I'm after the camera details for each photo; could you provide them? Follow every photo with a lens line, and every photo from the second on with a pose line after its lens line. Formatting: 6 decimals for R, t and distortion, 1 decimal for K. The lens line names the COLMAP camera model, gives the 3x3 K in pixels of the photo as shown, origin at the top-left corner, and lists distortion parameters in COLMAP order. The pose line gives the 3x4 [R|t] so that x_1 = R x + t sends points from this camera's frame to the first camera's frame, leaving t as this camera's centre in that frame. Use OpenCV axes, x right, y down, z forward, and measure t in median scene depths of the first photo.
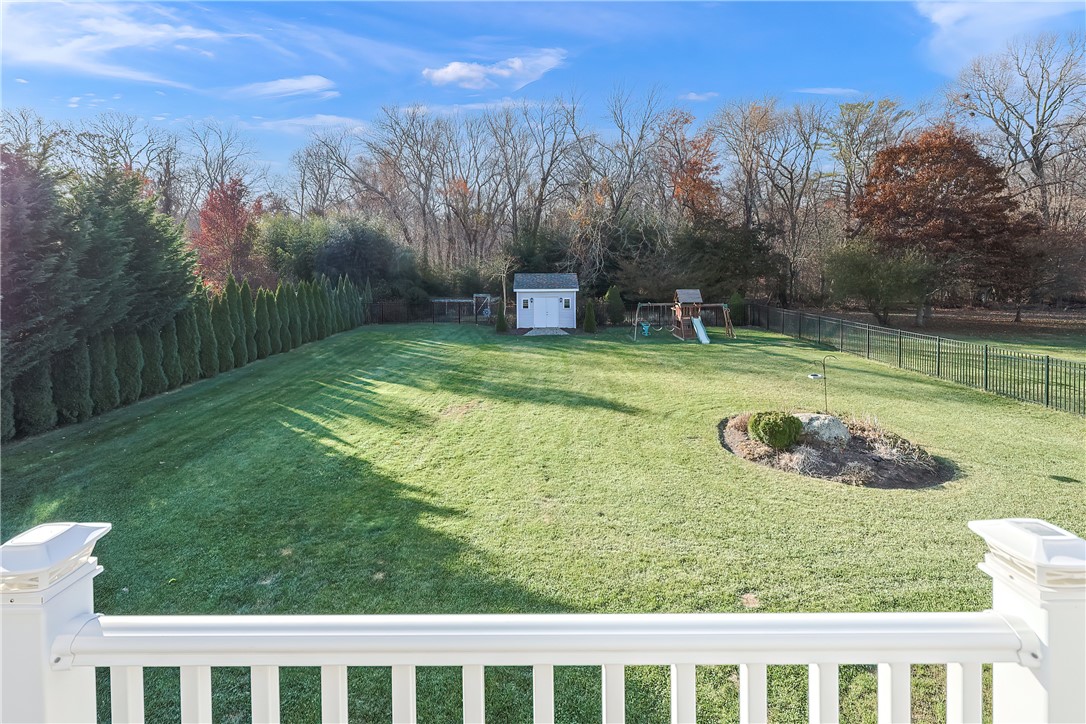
lens RADIAL K [[472.7, 0, 543.7], [0, 472.7, 276.3], [0, 0, 1]] dist [-0.000146, -0.000150]
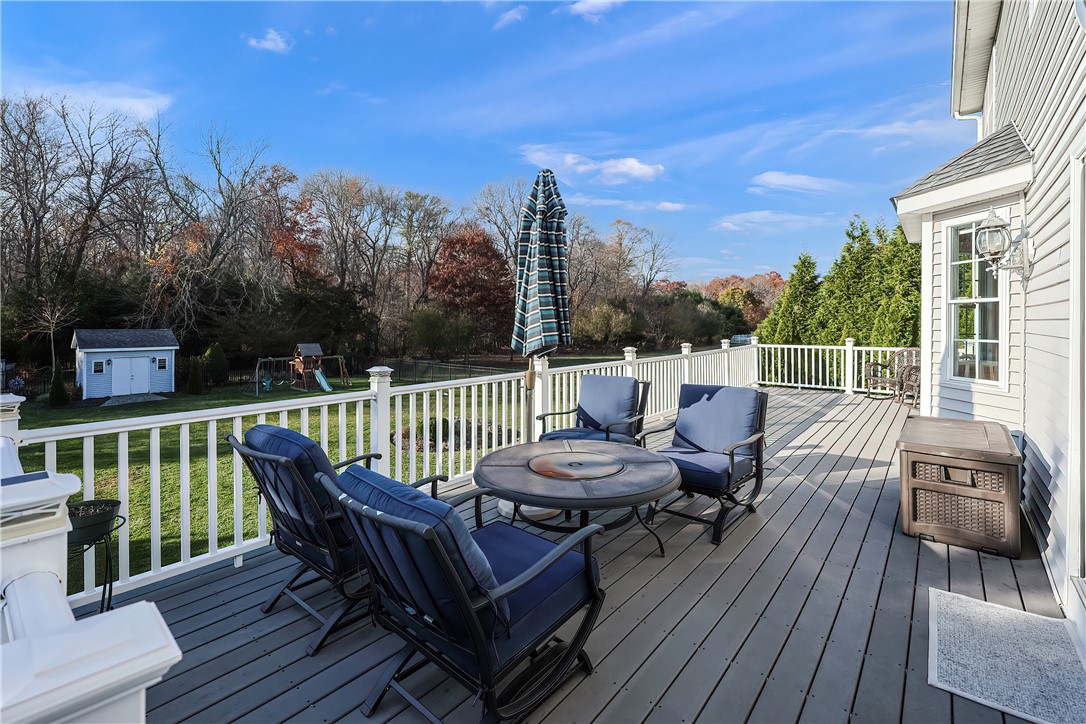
lens RADIAL K [[463.4, 0, 540.8], [0, 463.4, 328.6], [0, 0, 1]] dist [0.000246, 0.000028]
pose [[0.642169, -0.000016, 0.766563, -0.131504], [0.010242, 0.999911, -0.008559, 0.006346], [-0.766494, 0.013348, 0.642112, -0.063791]]
